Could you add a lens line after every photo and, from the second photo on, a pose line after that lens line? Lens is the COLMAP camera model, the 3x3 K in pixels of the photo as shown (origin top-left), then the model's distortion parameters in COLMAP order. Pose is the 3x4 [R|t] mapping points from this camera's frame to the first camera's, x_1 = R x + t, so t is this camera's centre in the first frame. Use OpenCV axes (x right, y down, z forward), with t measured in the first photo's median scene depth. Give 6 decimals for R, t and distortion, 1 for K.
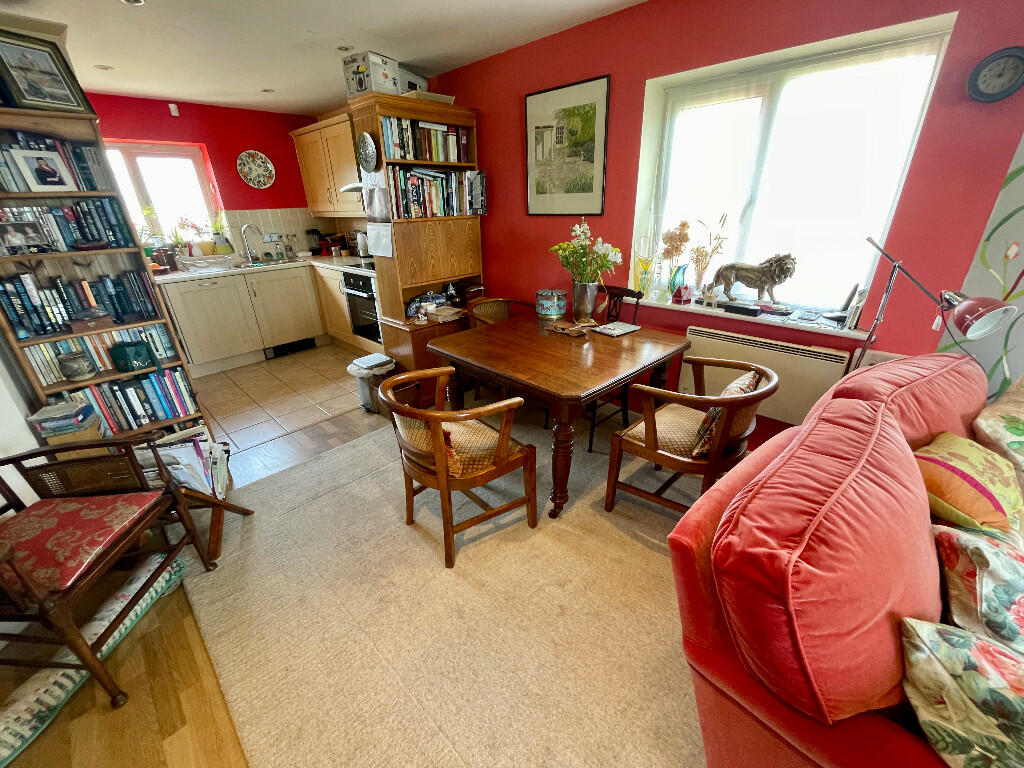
lens RADIAL K [[413.5, 0, 512.0], [0, 413.5, 384.0], [0, 0, 1]] dist [-0.001372, -0.000225]
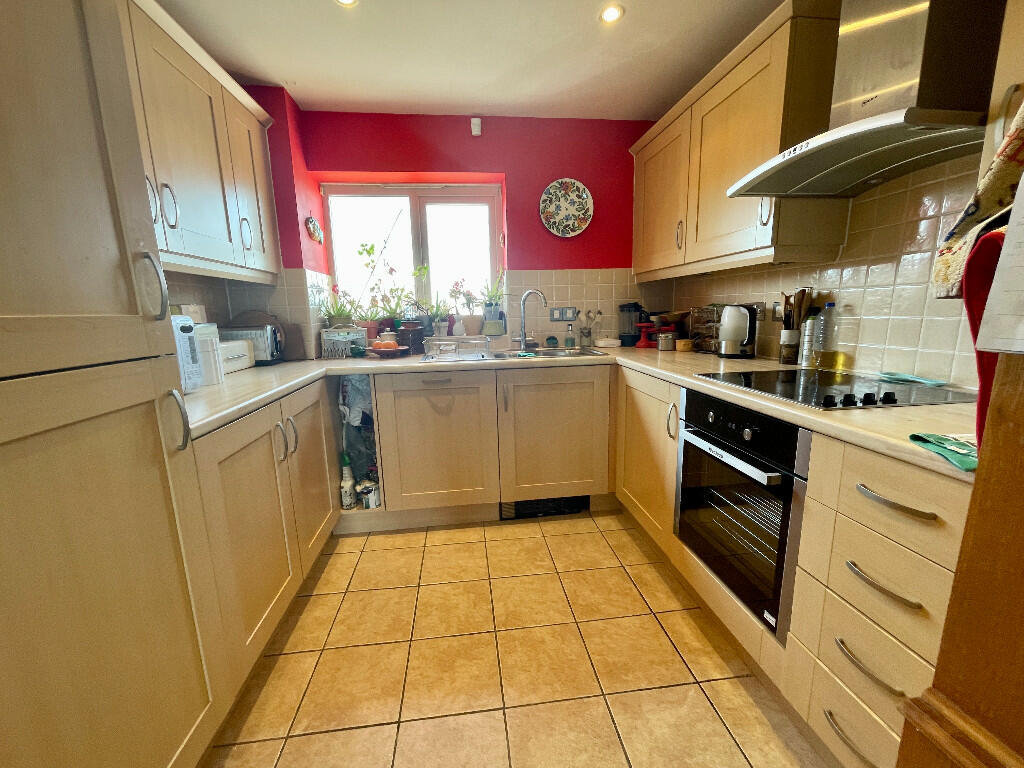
lens RADIAL K [[413.5, 0, 512.0], [0, 413.5, 384.0], [0, 0, 1]] dist [-0.001372, -0.000225]
pose [[0.772703, 0.117271, -0.623841, -0.267622], [-0.256661, 0.956587, -0.138085, -0.162833], [0.580564, 0.266814, 0.769257, 0.551418]]
